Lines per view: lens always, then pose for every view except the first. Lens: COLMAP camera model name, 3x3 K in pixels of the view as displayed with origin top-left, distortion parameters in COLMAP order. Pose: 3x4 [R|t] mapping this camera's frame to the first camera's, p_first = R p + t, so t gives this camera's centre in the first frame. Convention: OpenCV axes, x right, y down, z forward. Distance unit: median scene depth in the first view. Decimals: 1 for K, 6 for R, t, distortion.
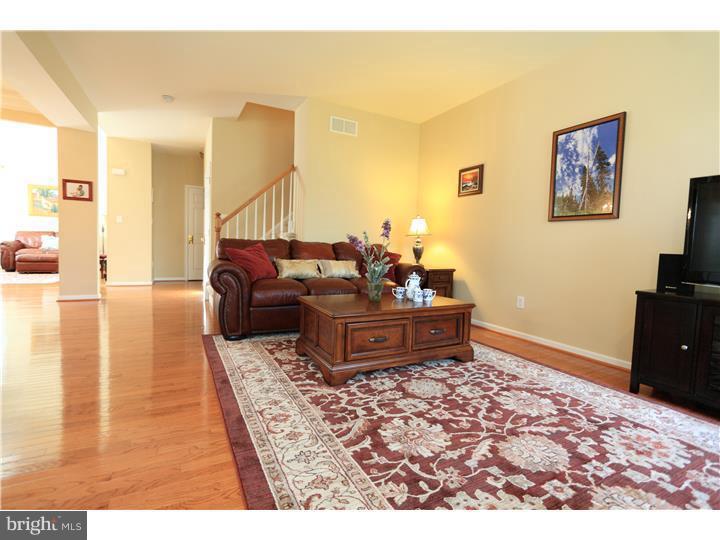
lens RADIAL K [[335.2, 0, 364.4], [0, 335.2, 266.1], [0, 0, 1]] dist [-0.001955, -0.000008]
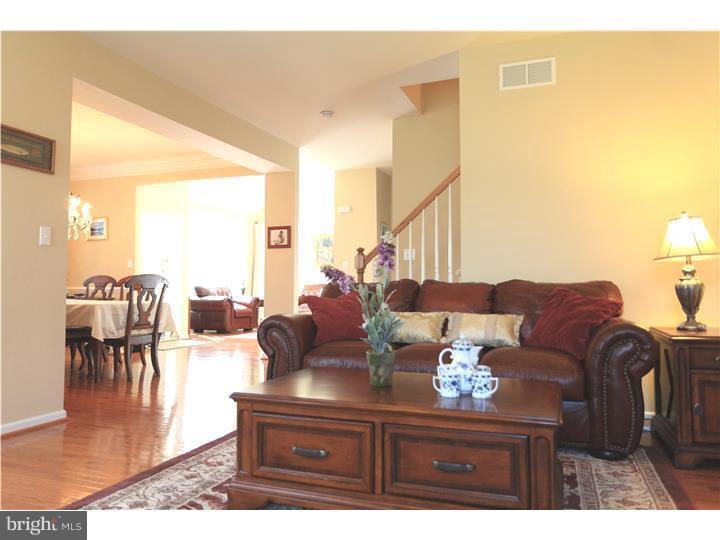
lens RADIAL K [[534.5, 0, 361.7], [0, 534.5, 267.5], [0, 0, 1]] dist [-0.009841, -0.000894]
pose [[0.664467, -0.064081, -0.744565, 0.563205], [-0.022892, 0.994104, -0.105987, 0.006151], [0.746967, 0.087470, 0.659082, 0.334386]]
